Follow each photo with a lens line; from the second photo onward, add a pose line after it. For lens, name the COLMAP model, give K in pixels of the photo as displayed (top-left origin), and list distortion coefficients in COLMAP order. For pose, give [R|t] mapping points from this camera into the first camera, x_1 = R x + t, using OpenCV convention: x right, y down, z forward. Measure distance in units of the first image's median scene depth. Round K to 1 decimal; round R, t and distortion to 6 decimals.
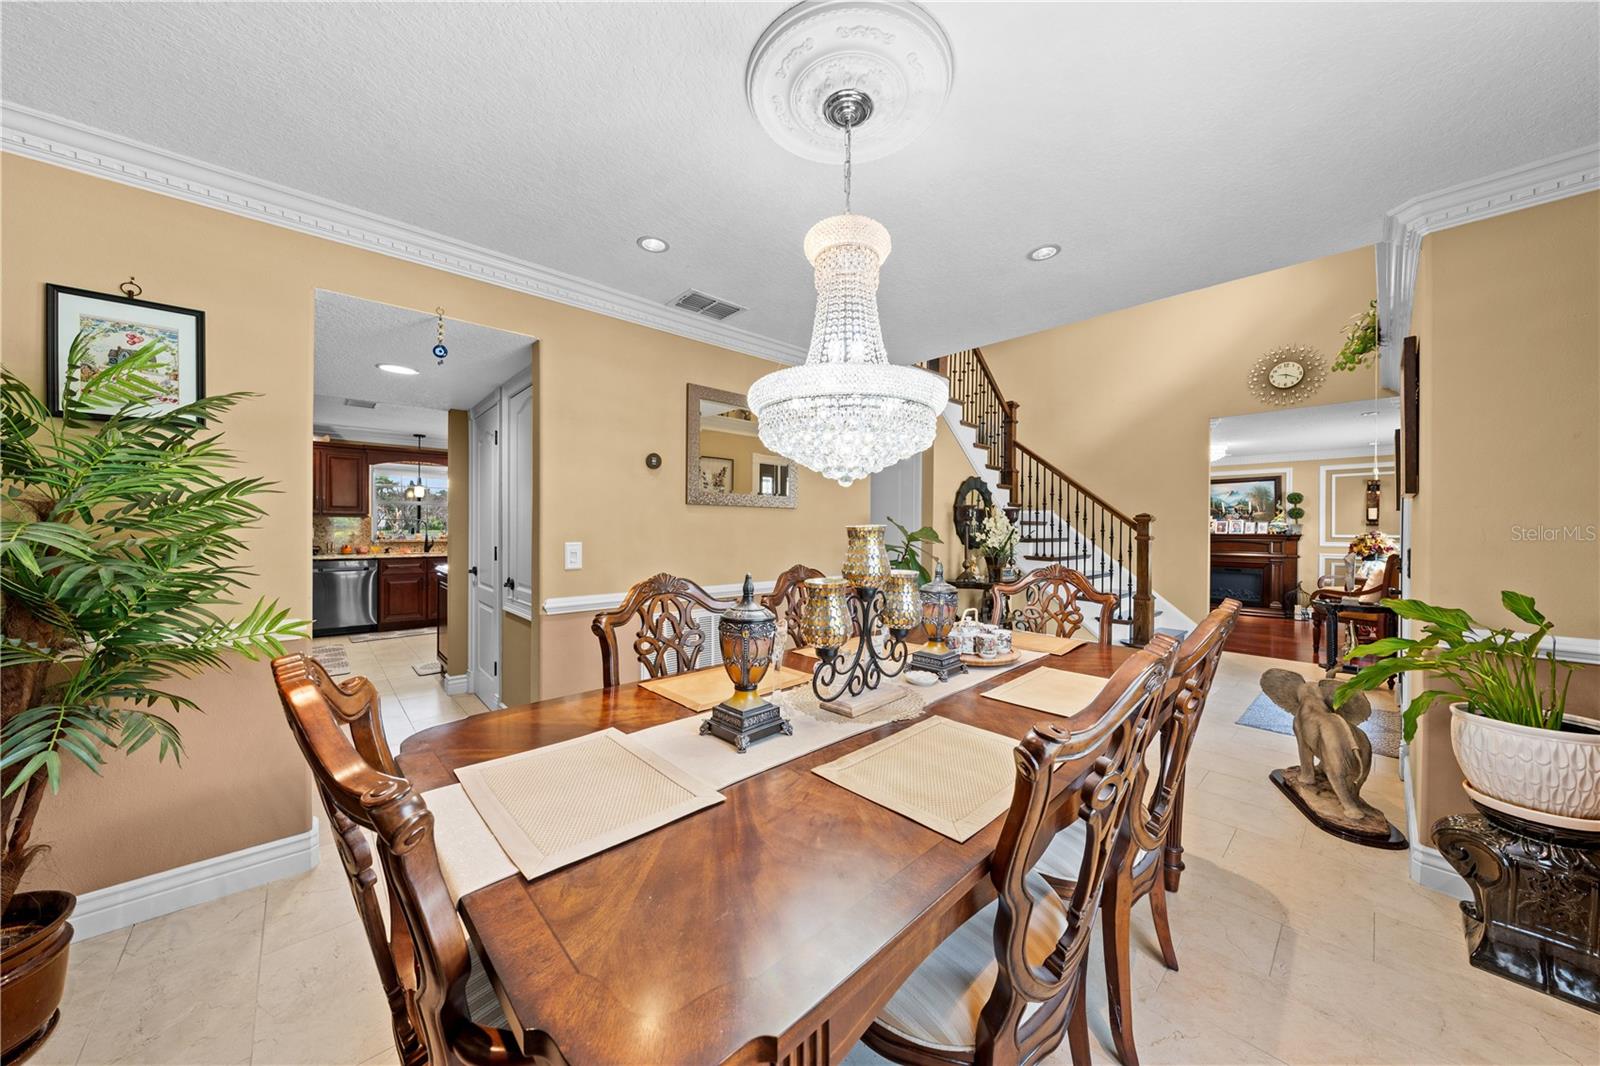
lens RADIAL K [[541.1, 0, 801.1], [0, 541.1, 531.5], [0, 0, 1]] dist [-0.005126, 0.000663]
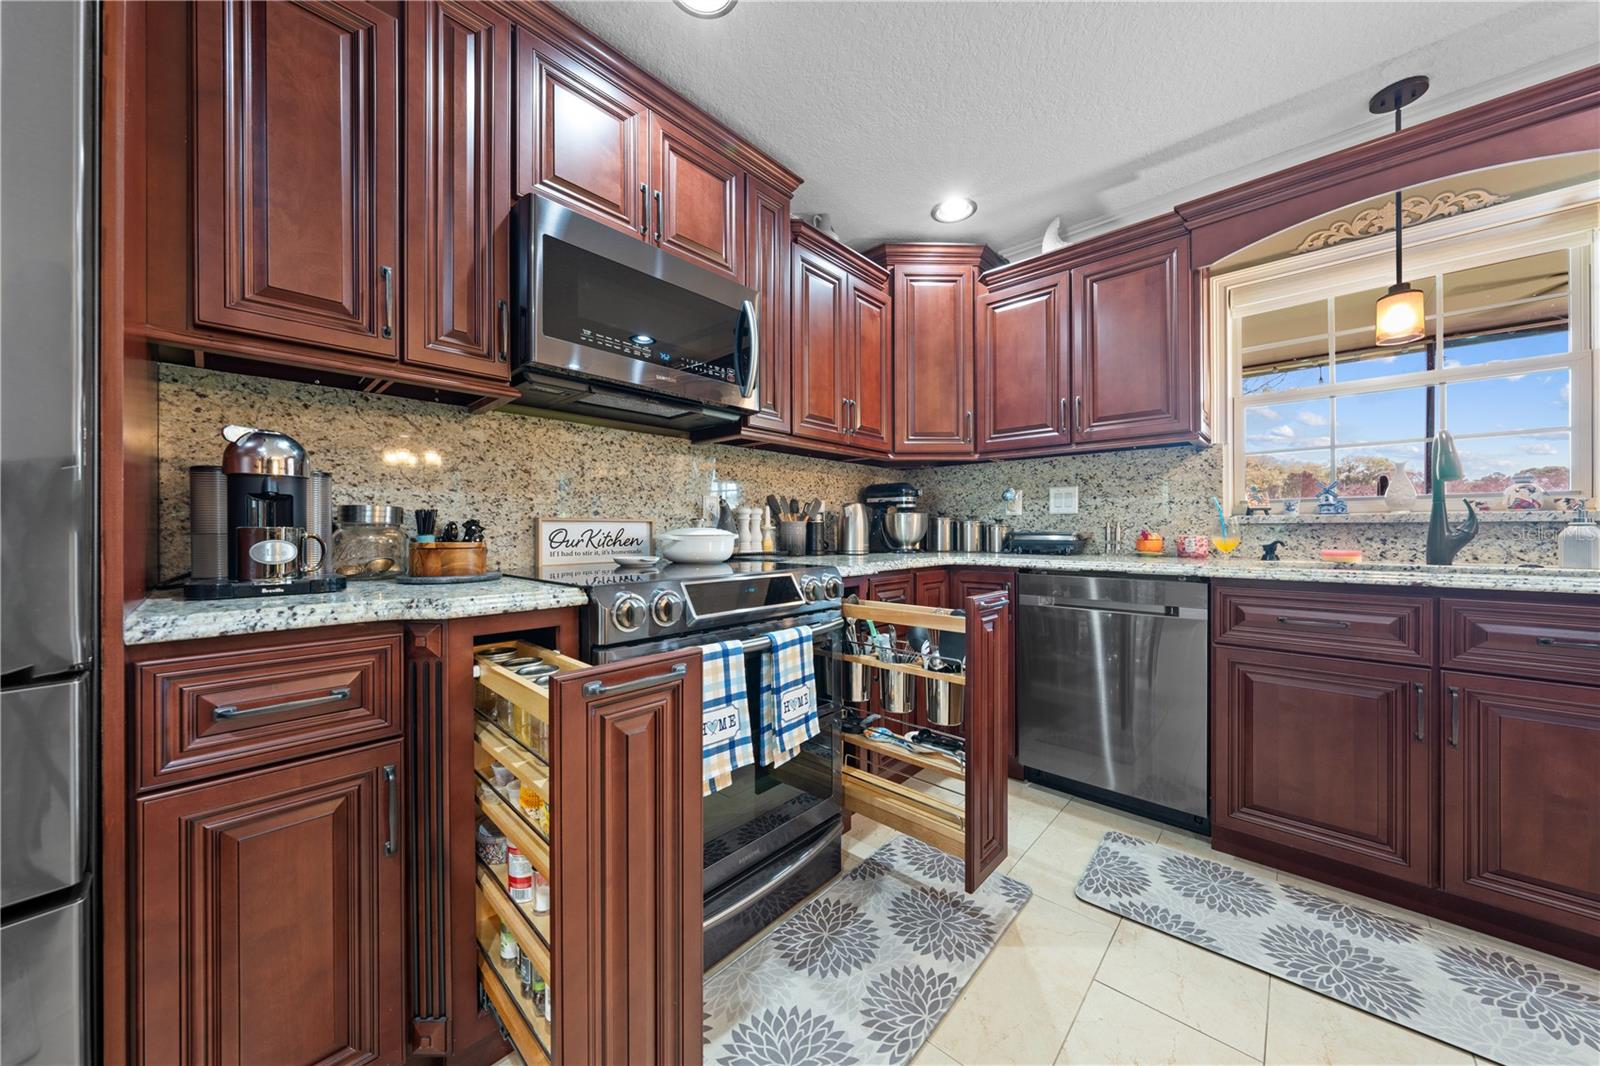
lens RADIAL K [[541.1, 0, 800.6], [0, 541.1, 531.6], [0, 0, 1]] dist [-0.005126, 0.000663]
pose [[0.080885, -0.001378, -0.996722, -0.475729], [-0.000653, 0.999999, -0.001435, 0.024190], [0.996723, 0.000767, 0.080884, 0.693824]]
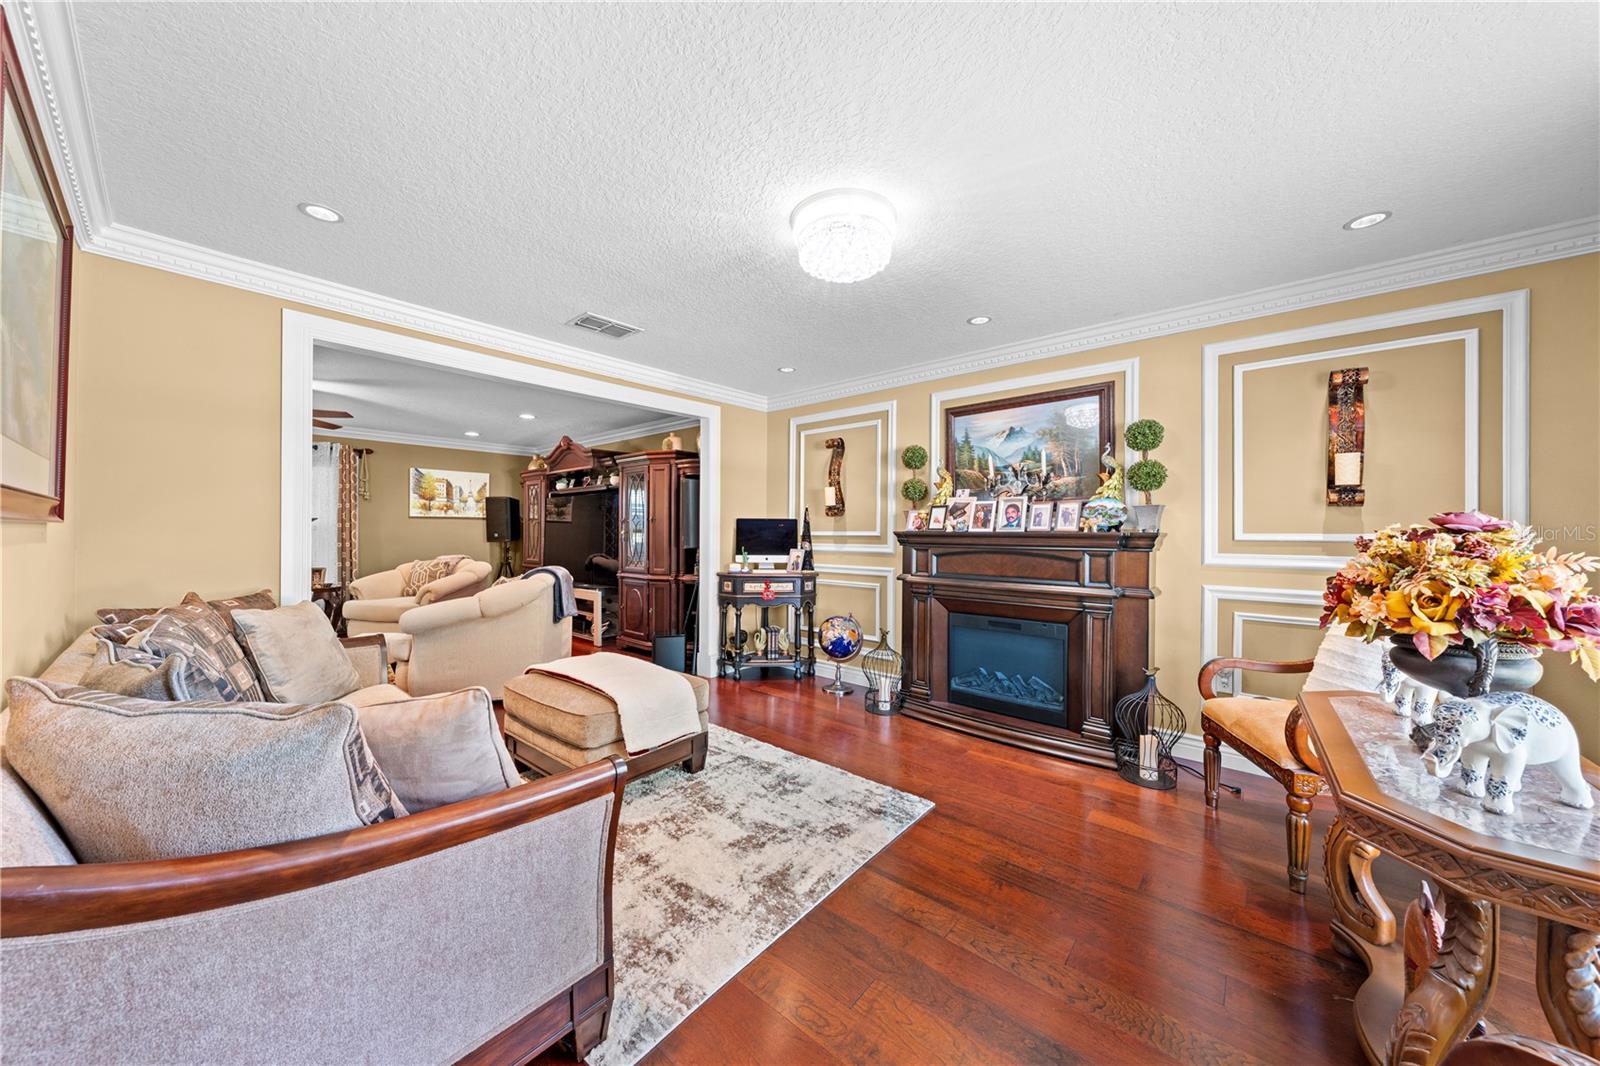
lens RADIAL K [[541.1, 0, 803.3], [0, 541.1, 529.8], [0, 0, 1]] dist [-0.005126, 0.000663]
pose [[0.992736, -0.002631, 0.120282, 0.722025], [0.003267, 0.999982, -0.005098, 0.004935], [-0.120266, 0.005454, 0.992727, 0.745556]]
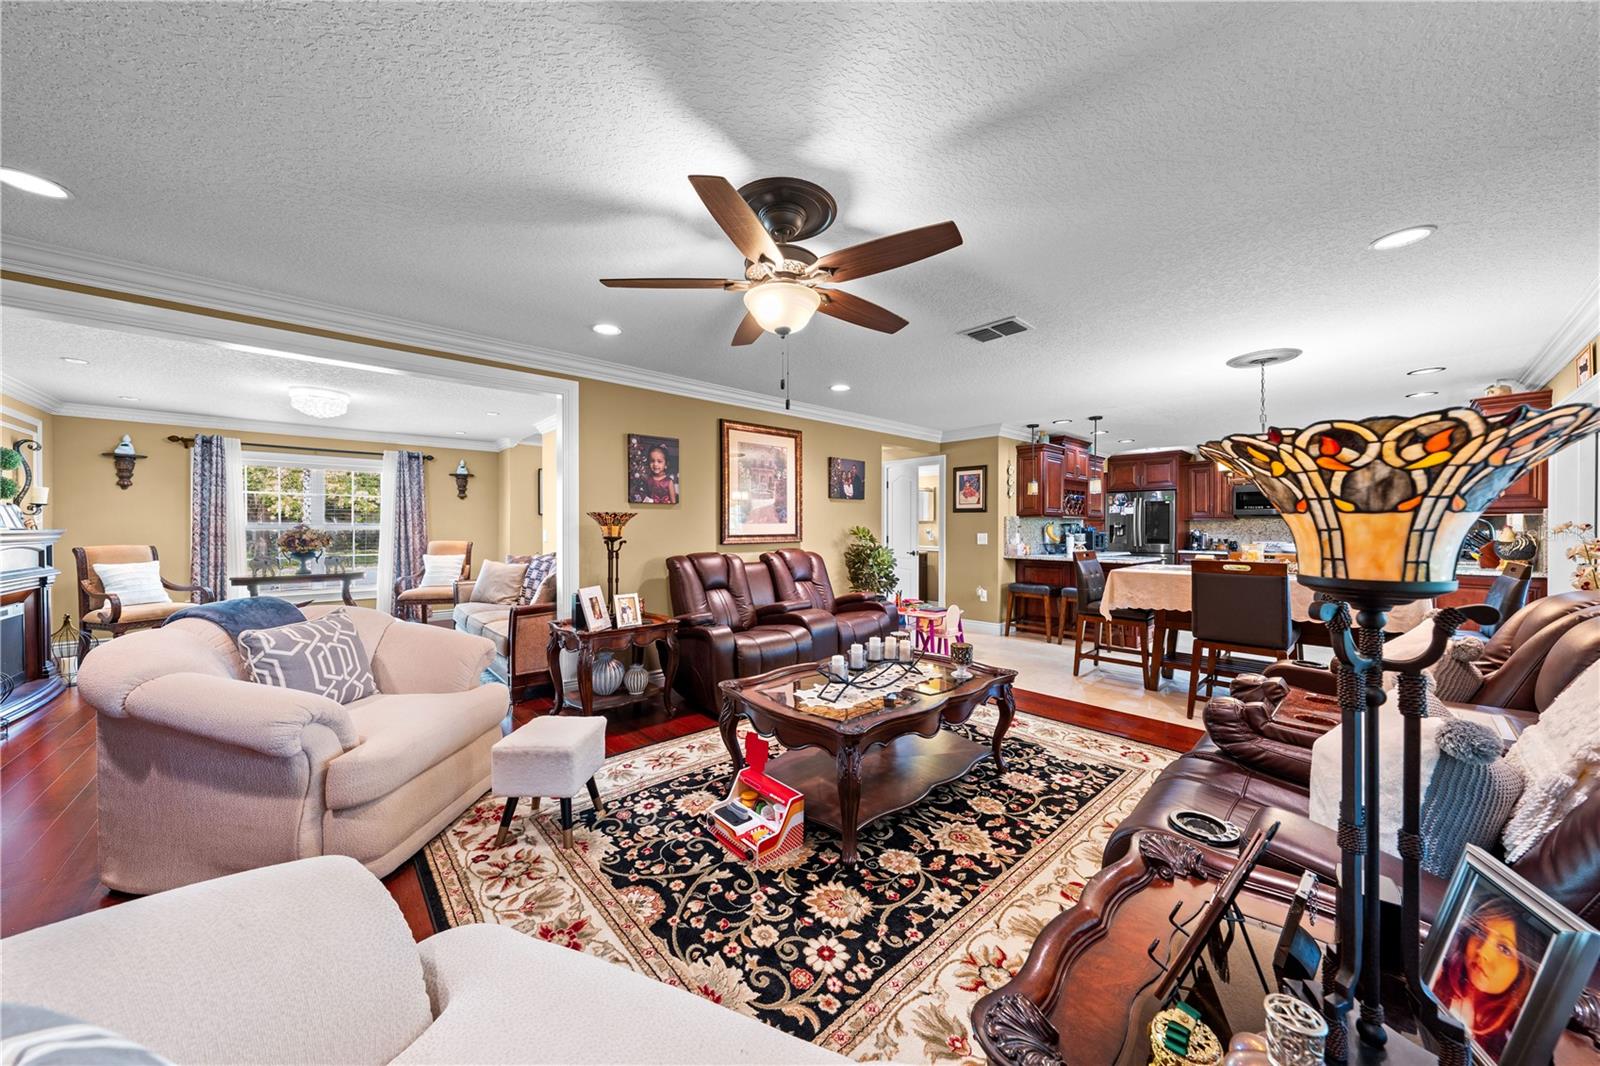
lens RADIAL K [[541.1, 0, 802.2], [0, 541.1, 528.3], [0, 0, 1]] dist [-0.005126, 0.000663]
pose [[-0.999928, -0.007580, 0.009271, 0.179330], [-0.007533, 0.999959, 0.005071, -0.004786], [-0.009309, 0.005001, -0.999944, 1.694230]]
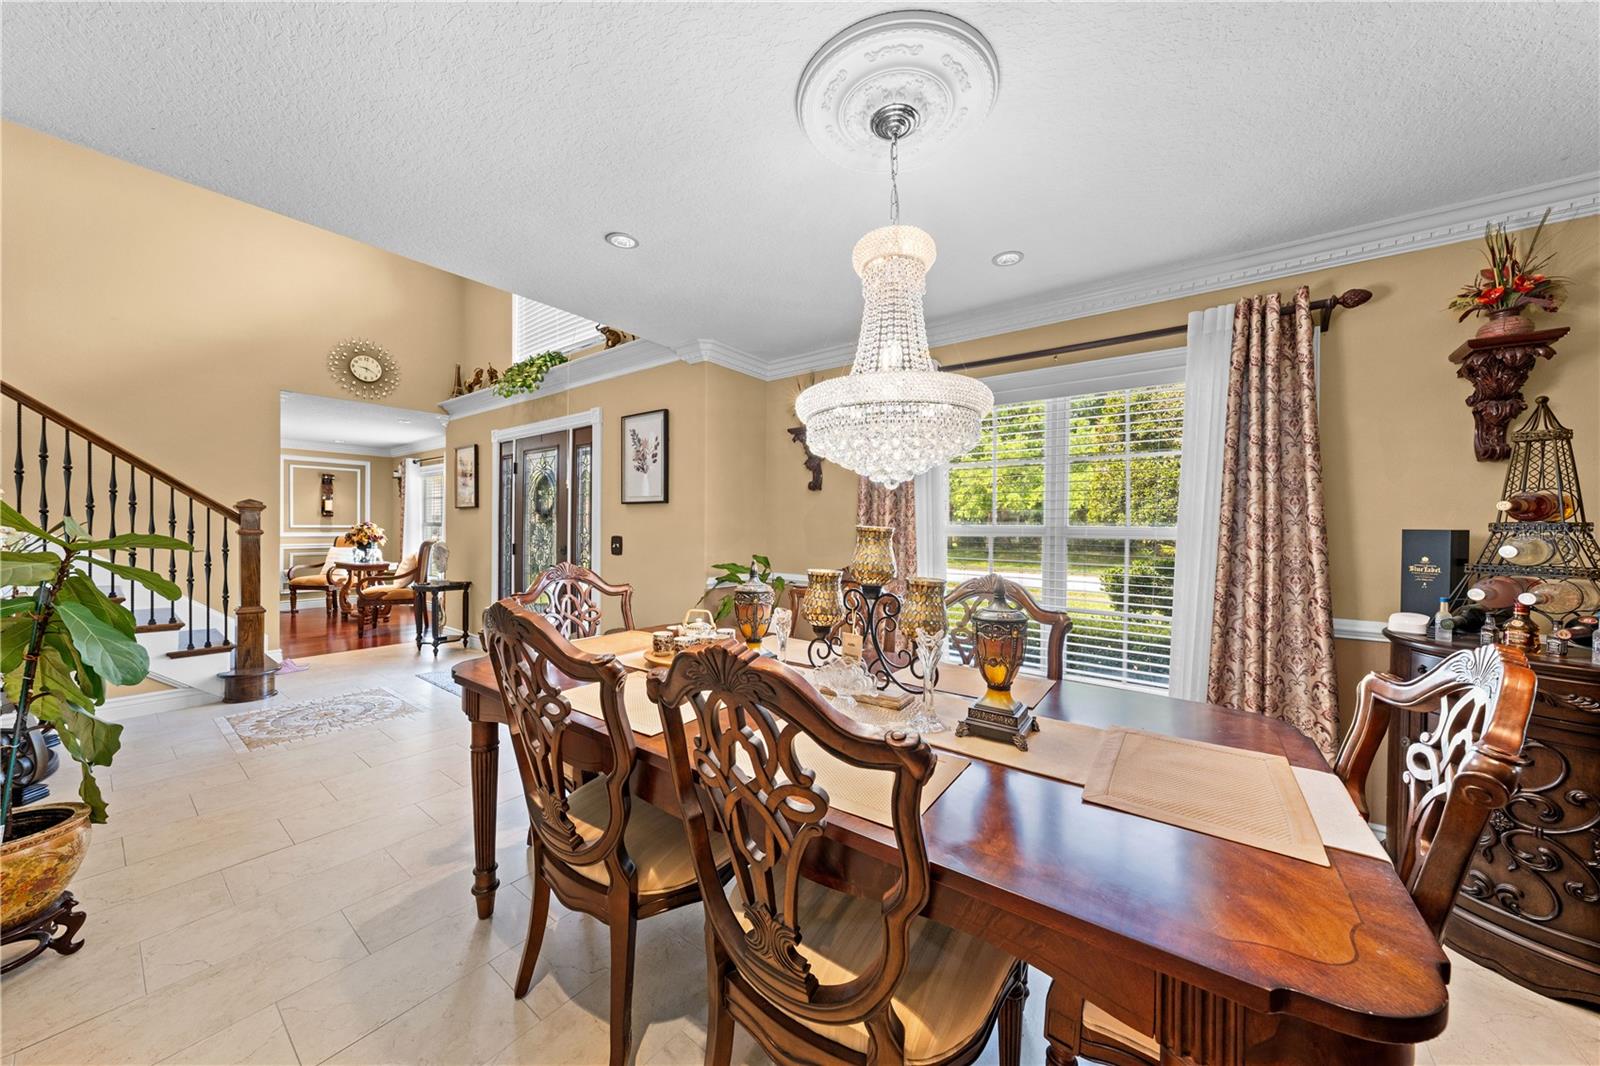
lens RADIAL K [[541.1, 0, 805.3], [0, 541.1, 530.7], [0, 0, 1]] dist [-0.005126, 0.000663]
pose [[-0.188468, -0.014543, 0.981972, -0.188307], [-0.006407, 0.999887, 0.013579, -0.003547], [-0.982058, -0.003732, -0.188540, 0.277917]]
